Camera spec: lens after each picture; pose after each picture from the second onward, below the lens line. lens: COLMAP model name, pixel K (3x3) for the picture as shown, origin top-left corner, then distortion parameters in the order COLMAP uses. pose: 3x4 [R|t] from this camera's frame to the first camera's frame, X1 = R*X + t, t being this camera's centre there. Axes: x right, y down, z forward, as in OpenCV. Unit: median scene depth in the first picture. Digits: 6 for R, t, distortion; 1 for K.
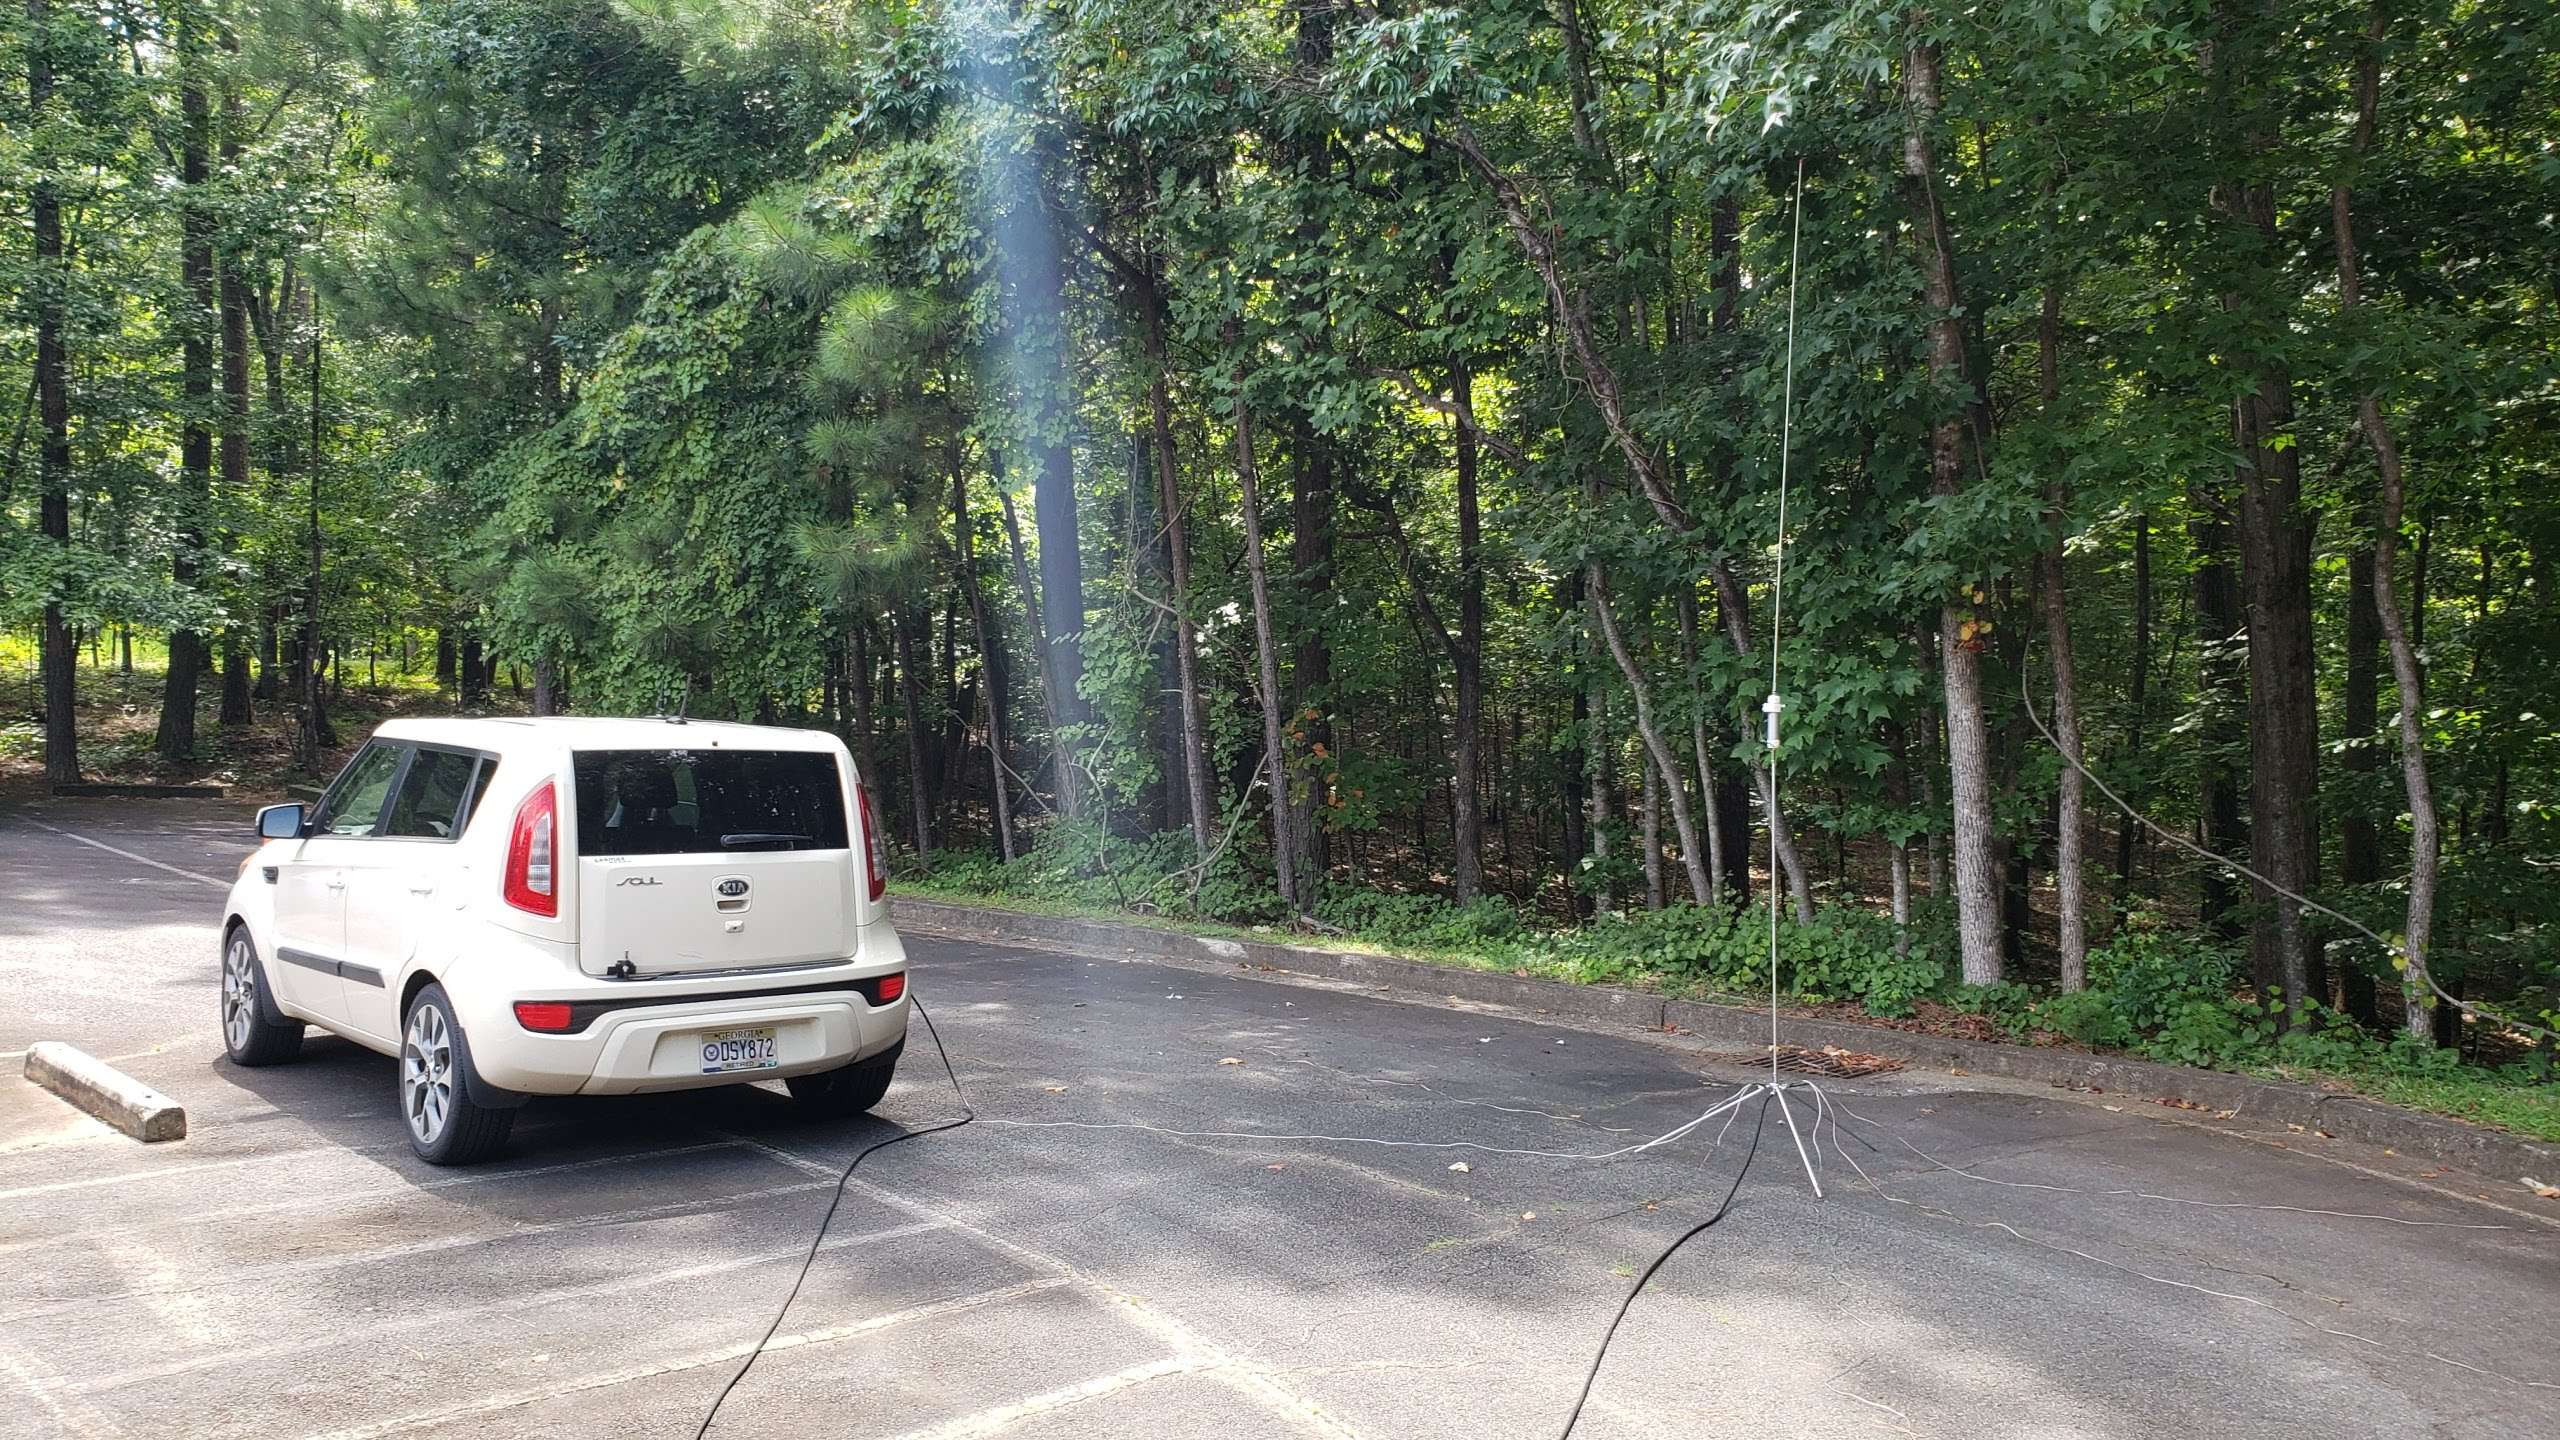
lens RADIAL K [[1941.7, 0, 1281.9], [0, 1941.7, 662.3], [0, 0, 1]] dist [0.288035, -0.729434]
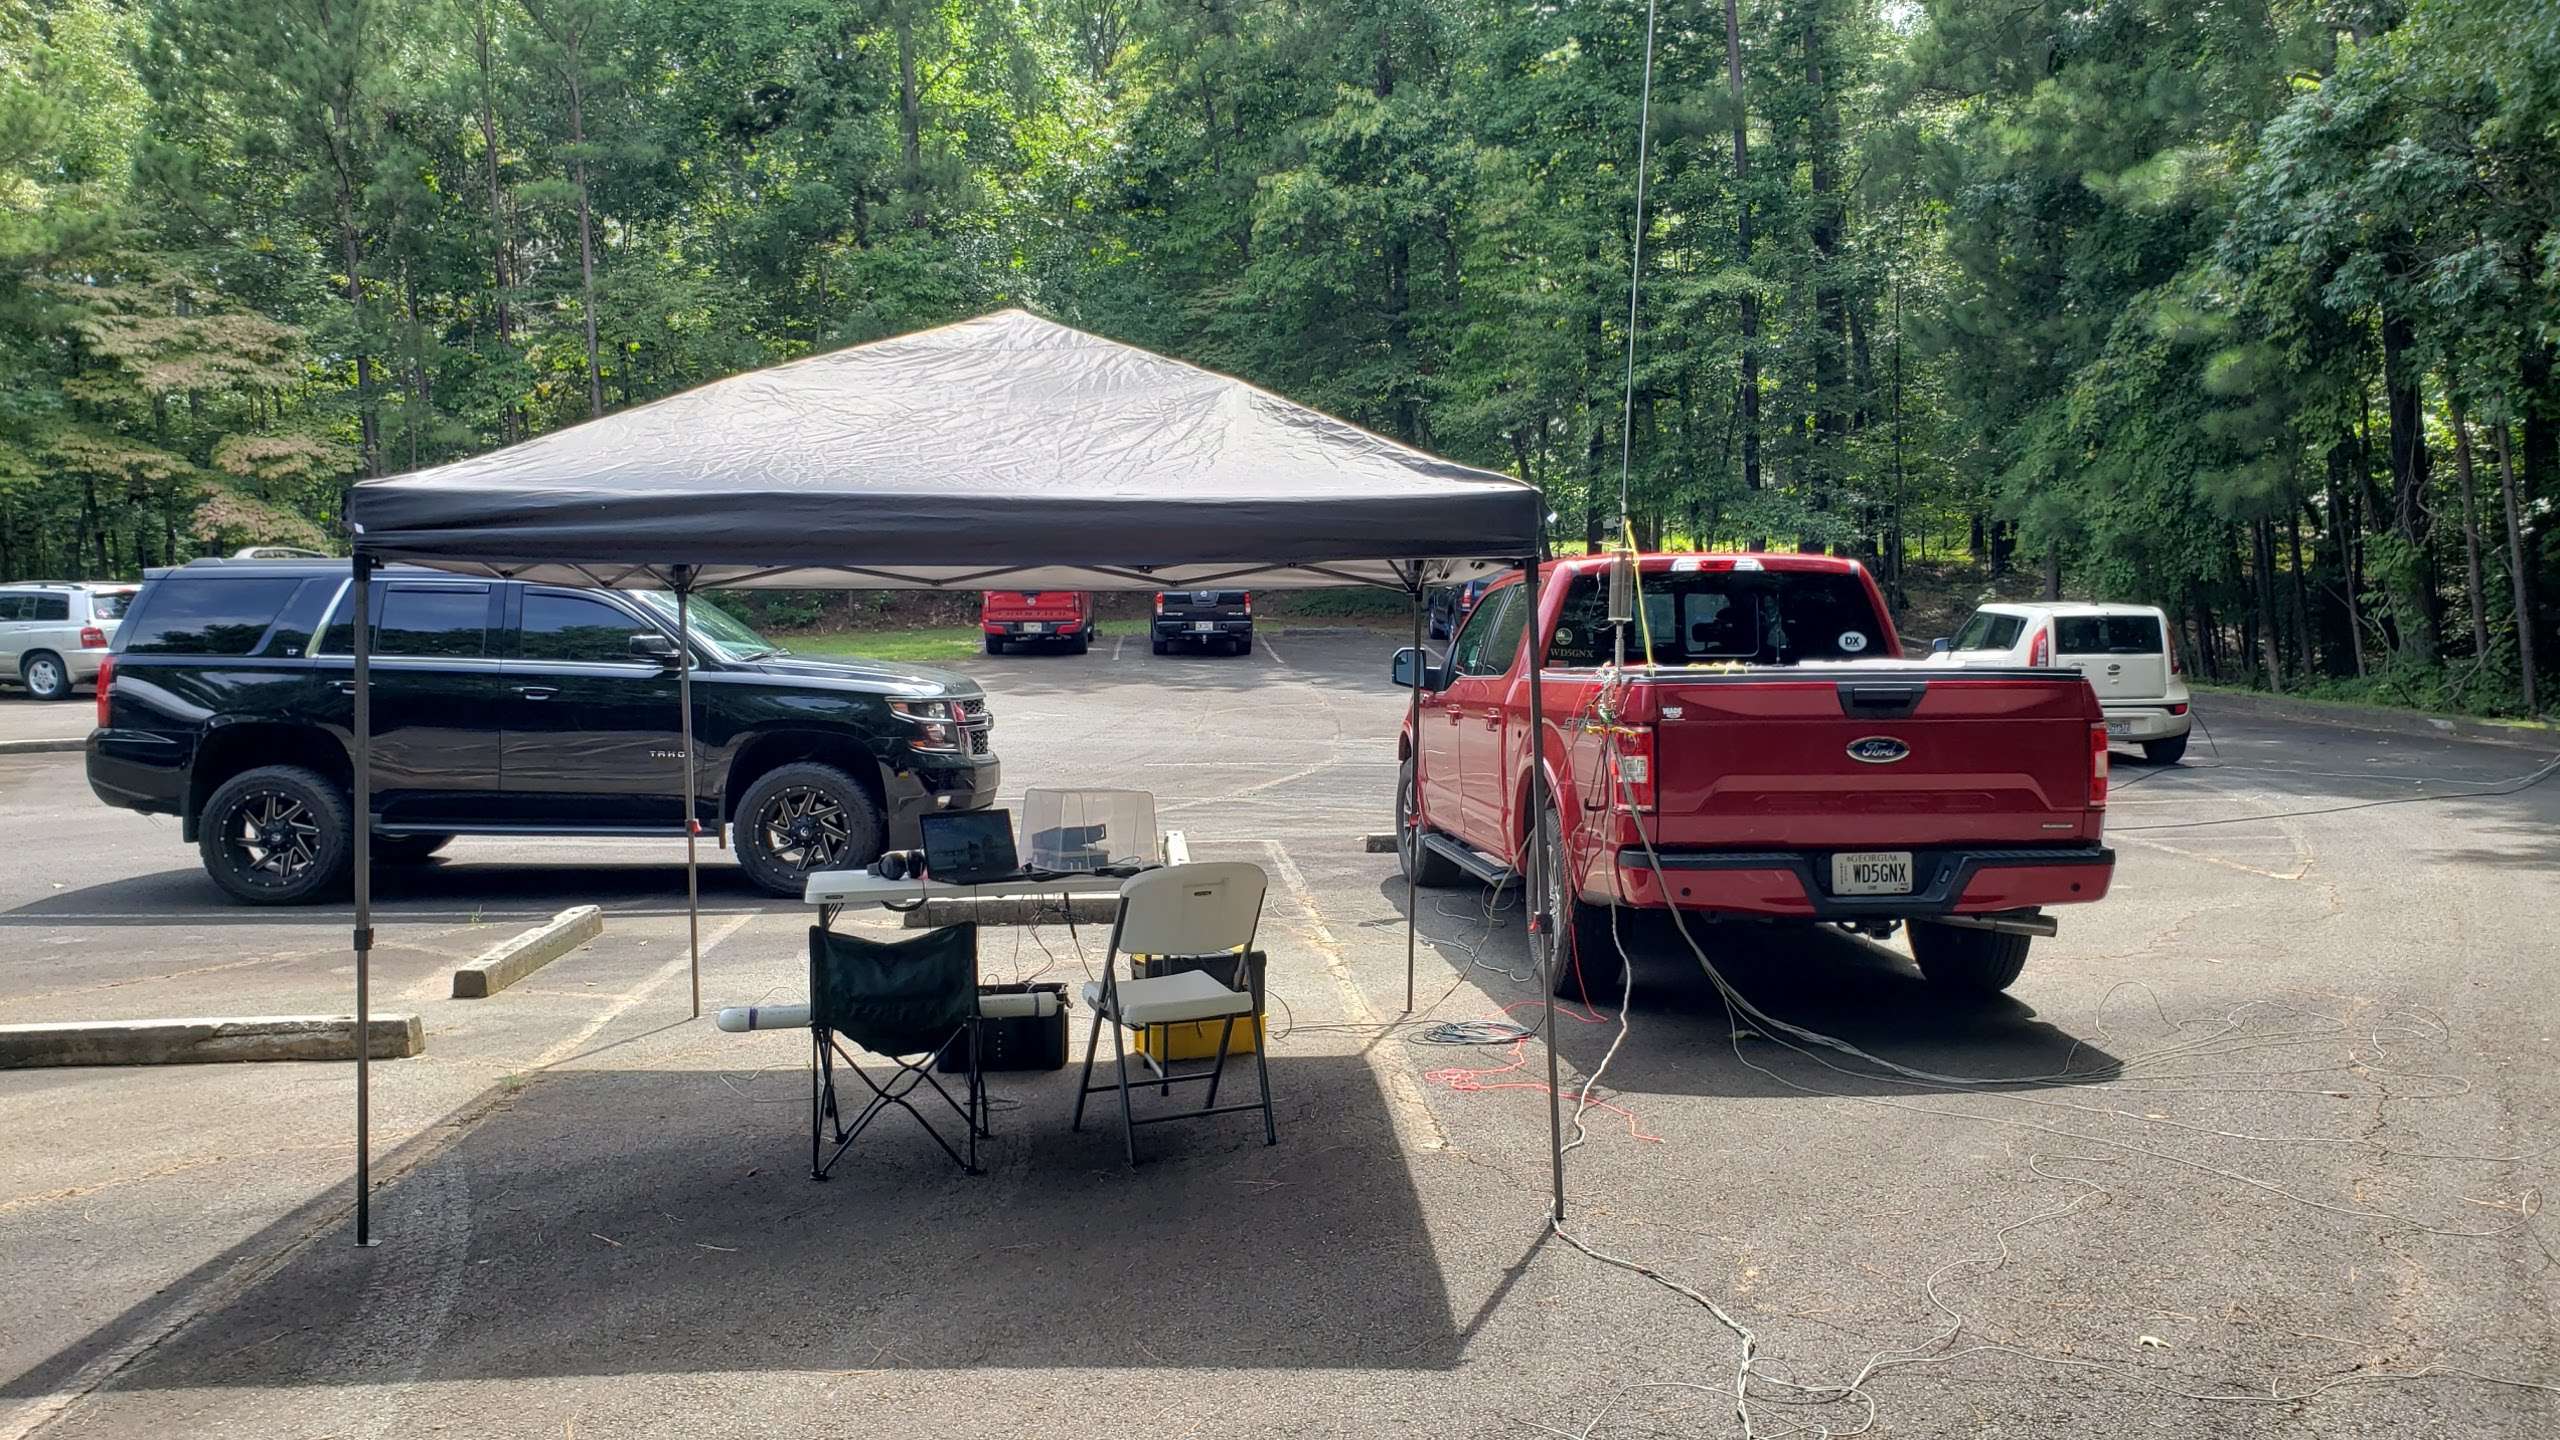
lens RADIAL K [[1988.8, 0, 1287.7], [0, 1988.8, 727.3], [0, 0, 1]] dist [0.062357, -0.082353]
pose [[0.750134, 0.023656, -0.660862, 0.293299], [0.046623, 0.994981, 0.088537, -0.041929], [0.659640, -0.097226, 0.745267, -0.762643]]
